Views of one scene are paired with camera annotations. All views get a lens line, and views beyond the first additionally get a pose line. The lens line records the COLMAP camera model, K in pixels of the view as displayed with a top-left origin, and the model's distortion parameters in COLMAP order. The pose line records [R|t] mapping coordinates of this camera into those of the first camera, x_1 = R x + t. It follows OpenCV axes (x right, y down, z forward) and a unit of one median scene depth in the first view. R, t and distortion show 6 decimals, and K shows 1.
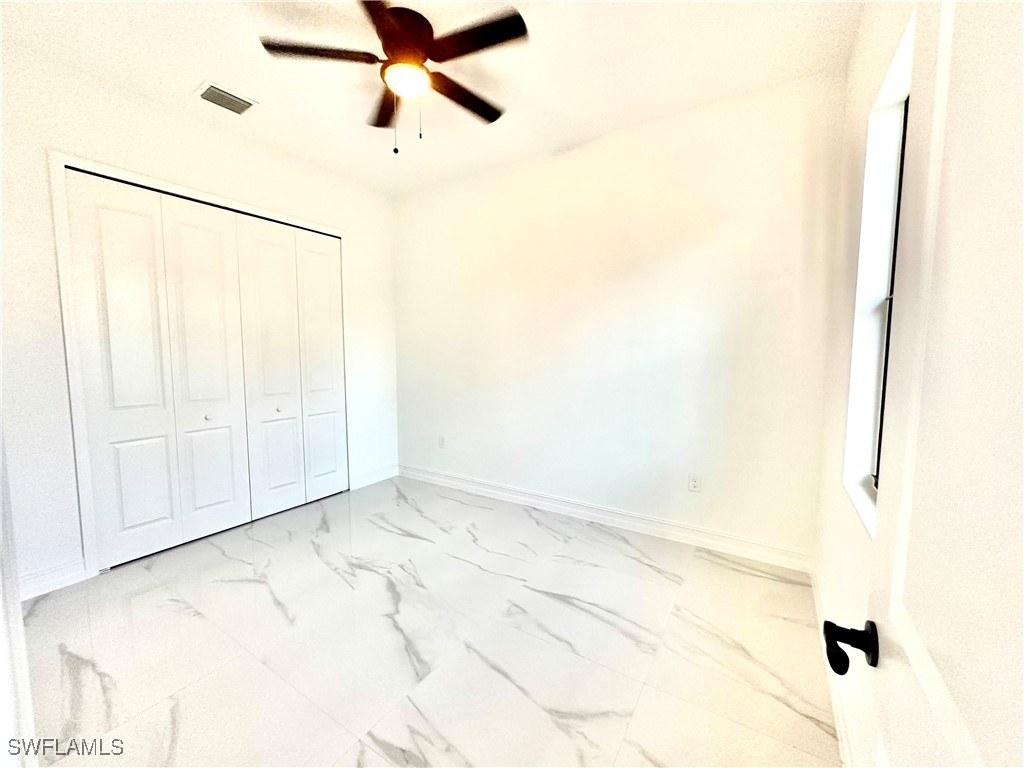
lens RADIAL K [[410.5, 0, 515.8], [0, 410.5, 384.8], [0, 0, 1]] dist [0.000529, 0.000155]
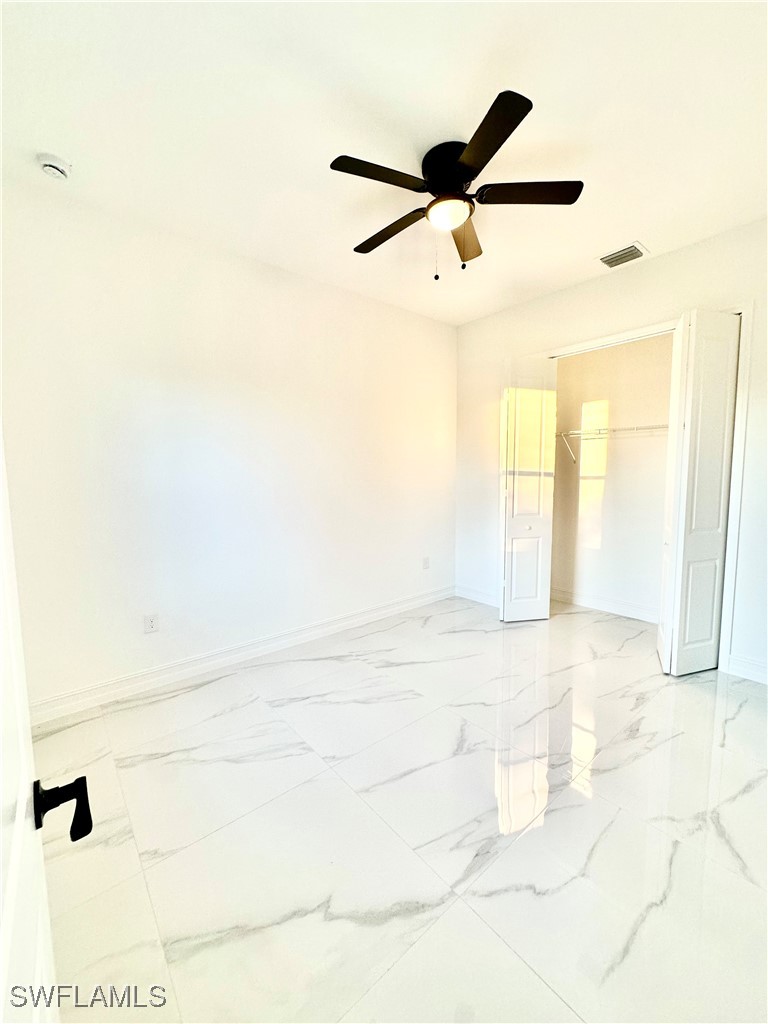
lens RADIAL K [[410.5, 0, 384.0], [0, 410.5, 512.0], [0, 0, 1]] dist [0.000529, 0.000155]
pose [[0.320728, -0.094062, 0.942489, -1.055760], [0.106493, 0.992328, 0.062797, -0.054484], [-0.941166, 0.080228, 0.328285, 0.683491]]
